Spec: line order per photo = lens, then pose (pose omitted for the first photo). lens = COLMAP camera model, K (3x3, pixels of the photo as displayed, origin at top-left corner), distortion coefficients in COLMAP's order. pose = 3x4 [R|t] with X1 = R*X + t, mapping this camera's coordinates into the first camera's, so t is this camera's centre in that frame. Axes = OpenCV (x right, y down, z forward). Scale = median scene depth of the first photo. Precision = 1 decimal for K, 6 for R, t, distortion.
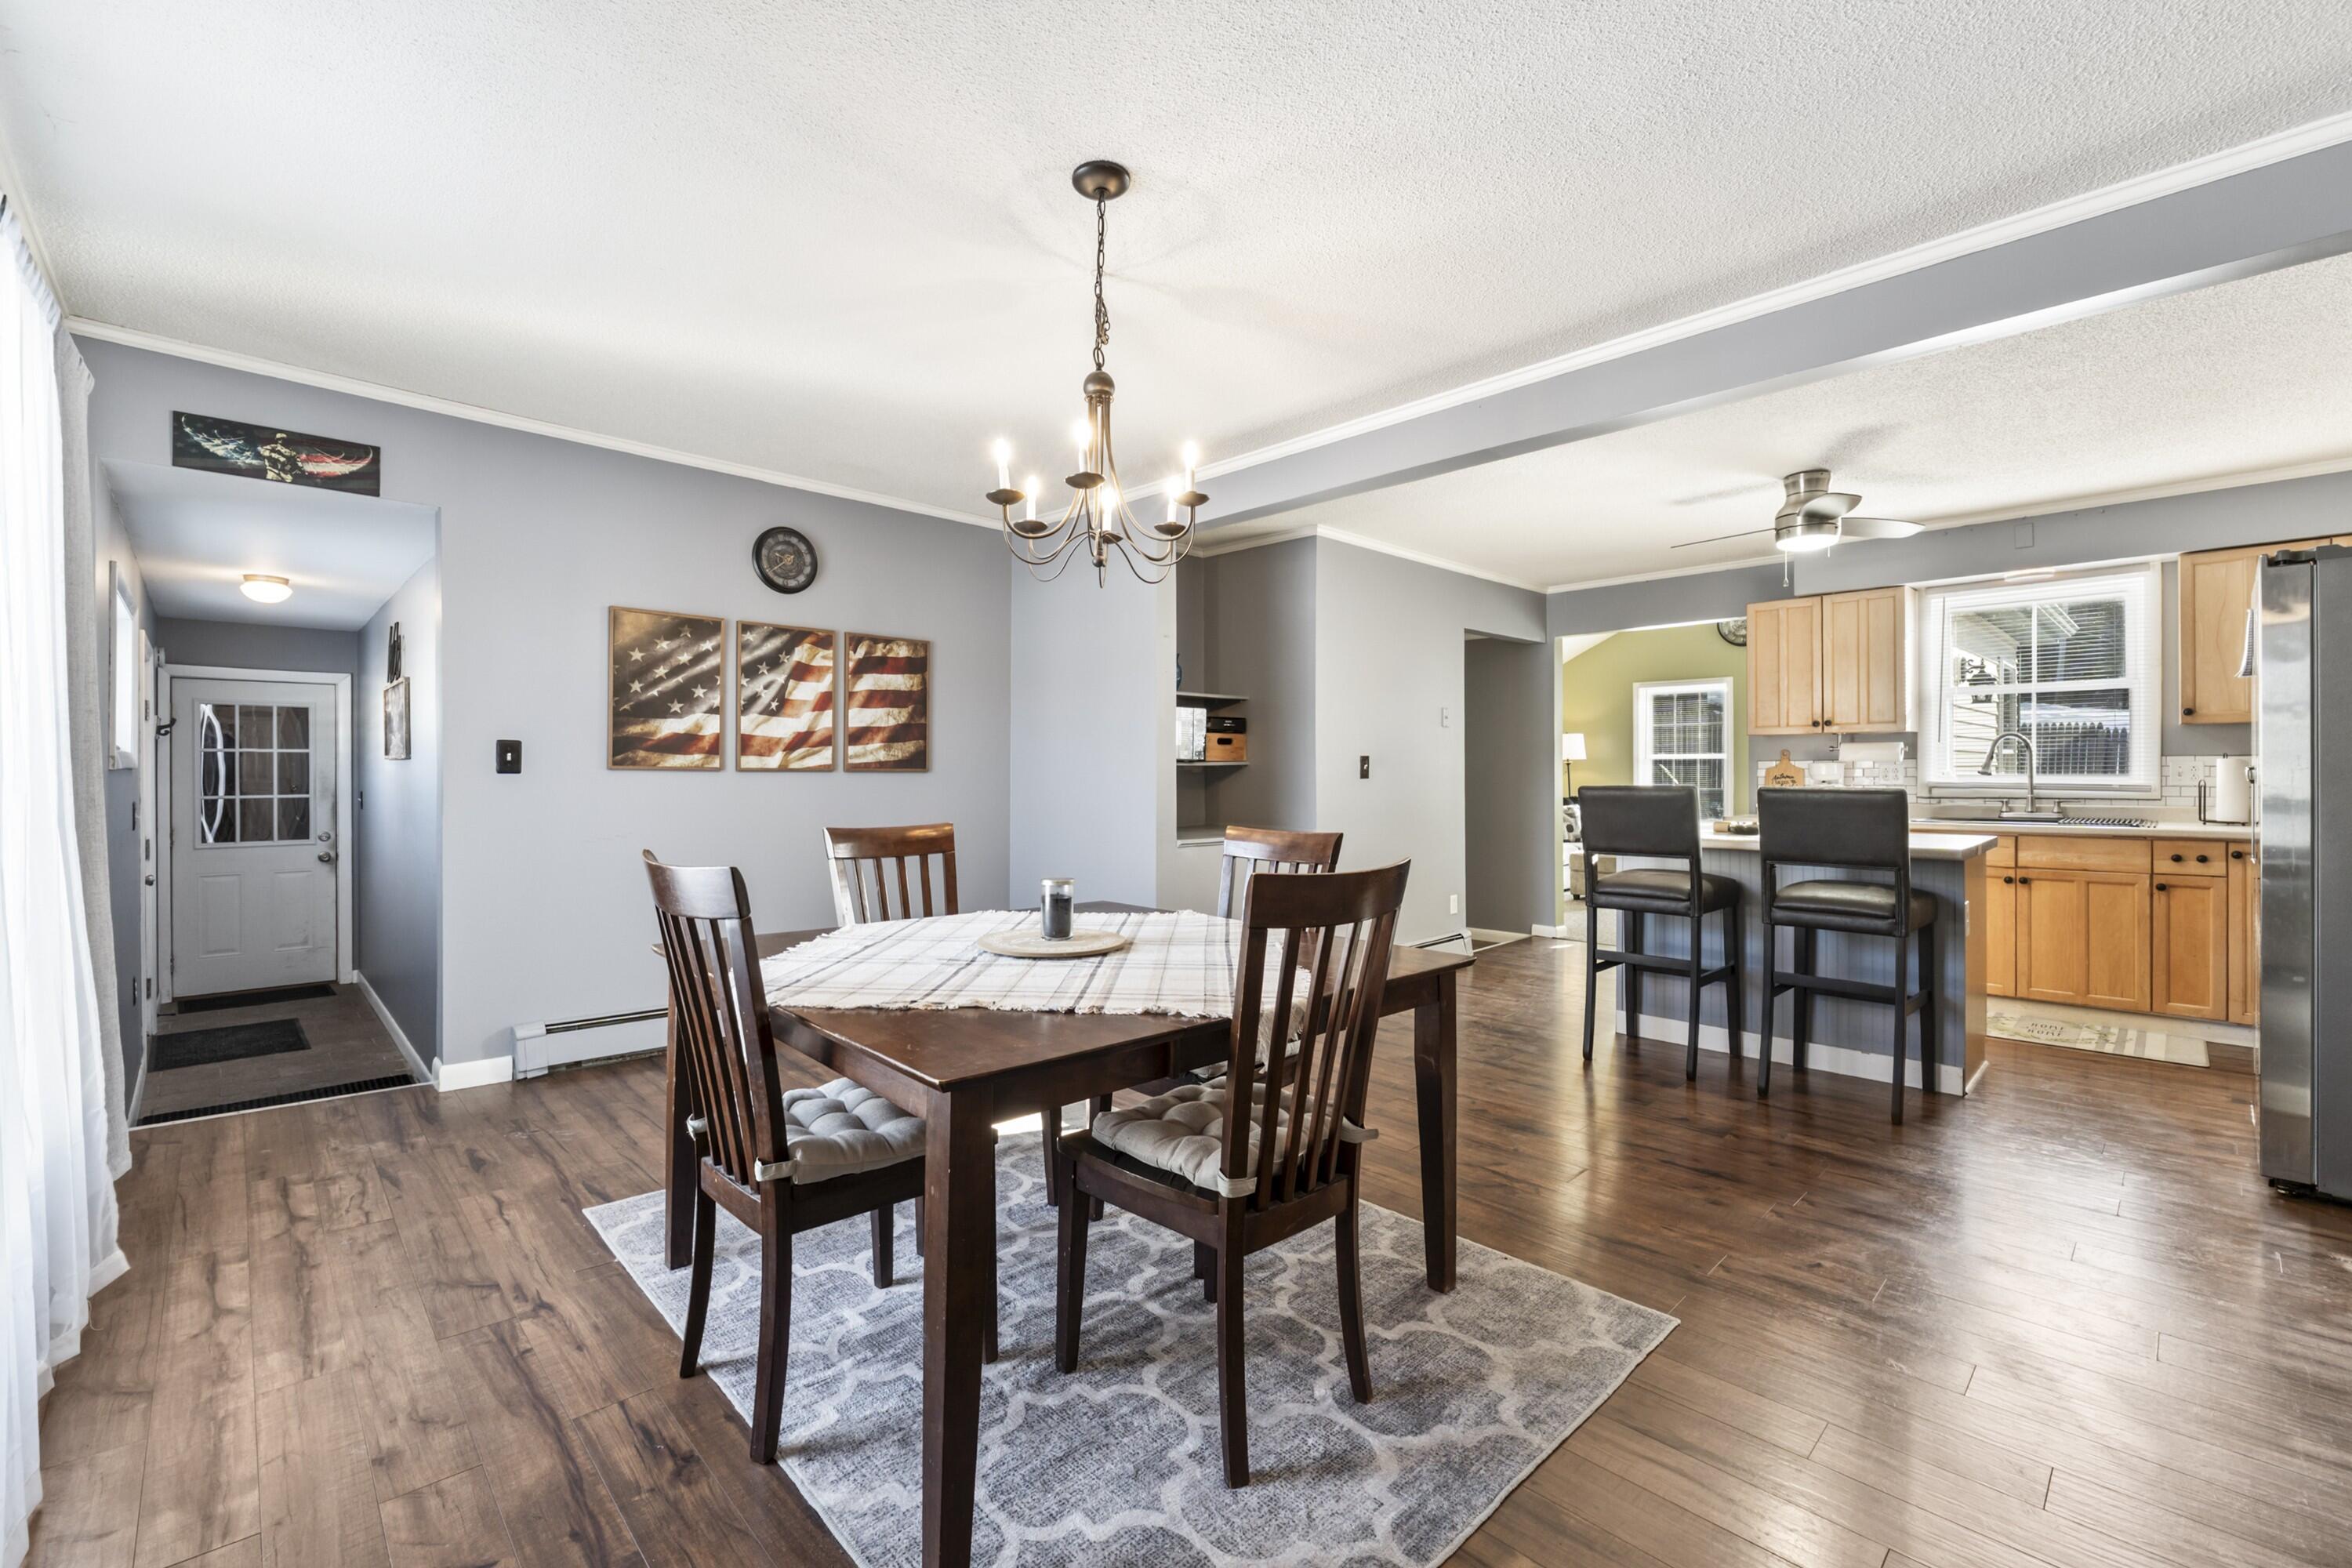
lens RADIAL K [[1018.4, 0, 1170.9], [0, 1018.4, 775.5], [0, 0, 1]] dist [-0.006577, 0.000732]
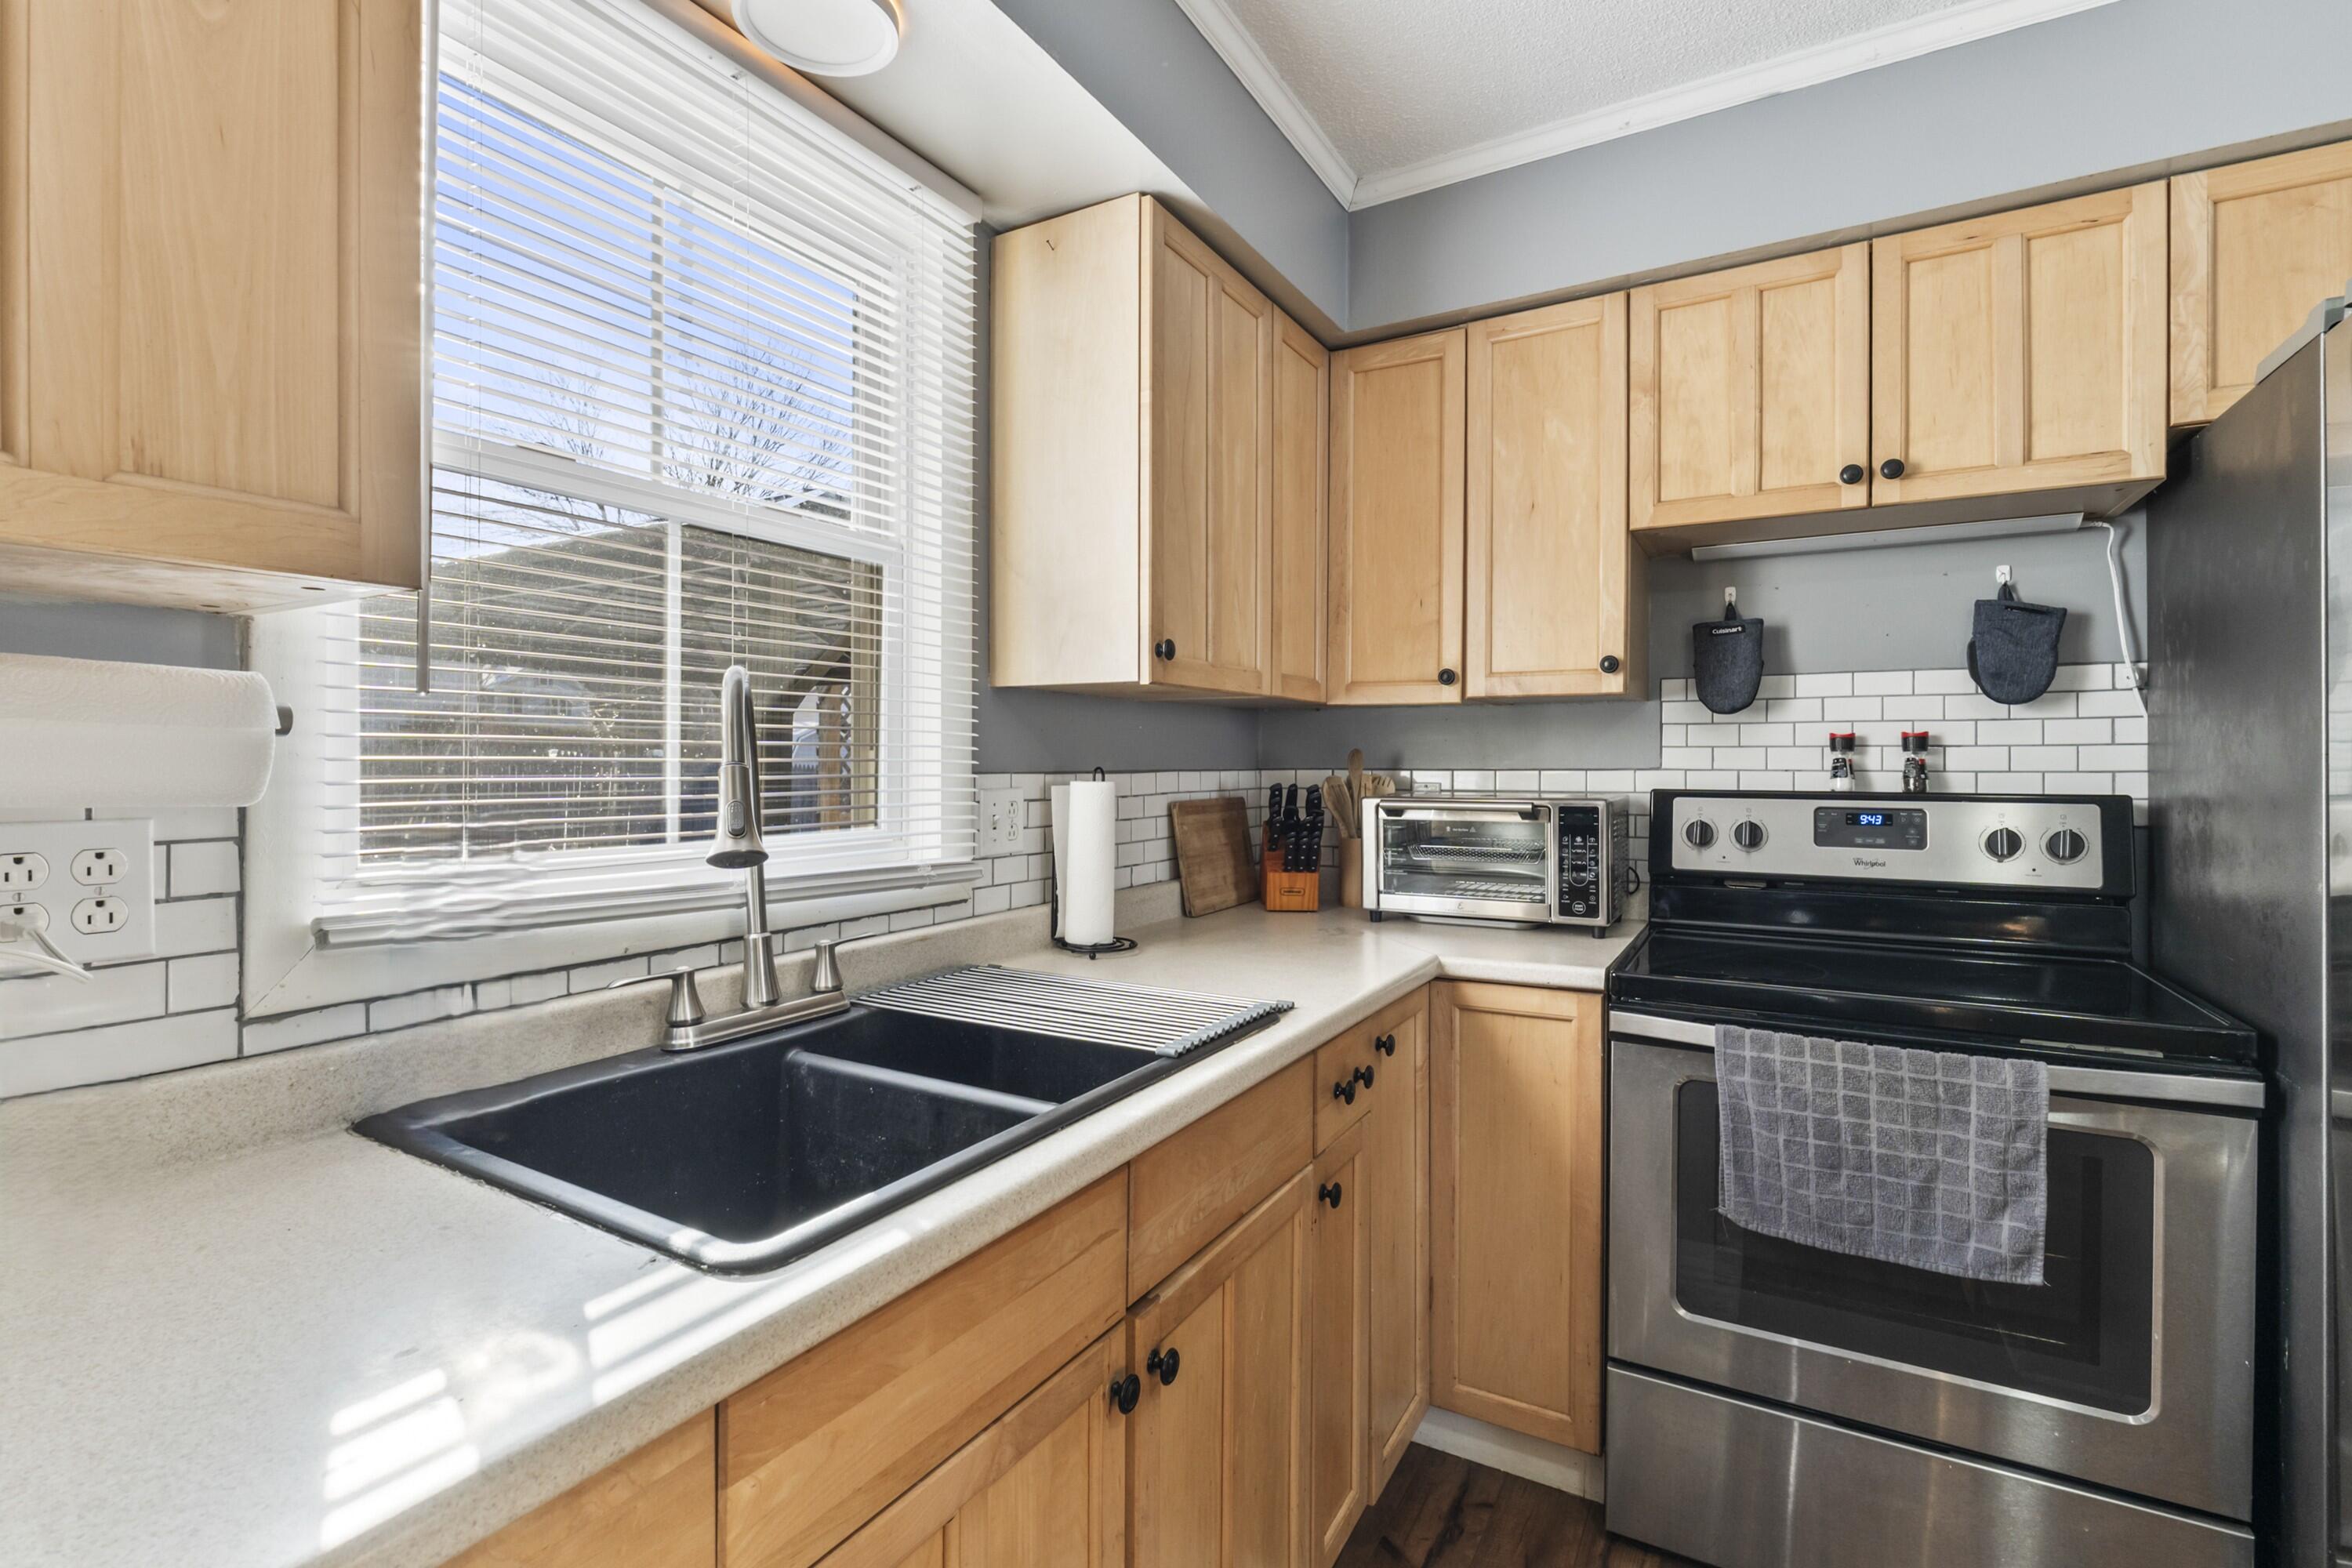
lens RADIAL K [[1067.3, 0, 1169.6], [0, 1067.3, 767.8], [0, 0, 1]] dist [-0.008769, 0.001020]
pose [[-0.252392, 0.007882, 0.967593, 0.690055], [0.012024, 0.999915, -0.005008, -0.021377], [-0.967550, 0.010370, -0.252466, 1.164528]]
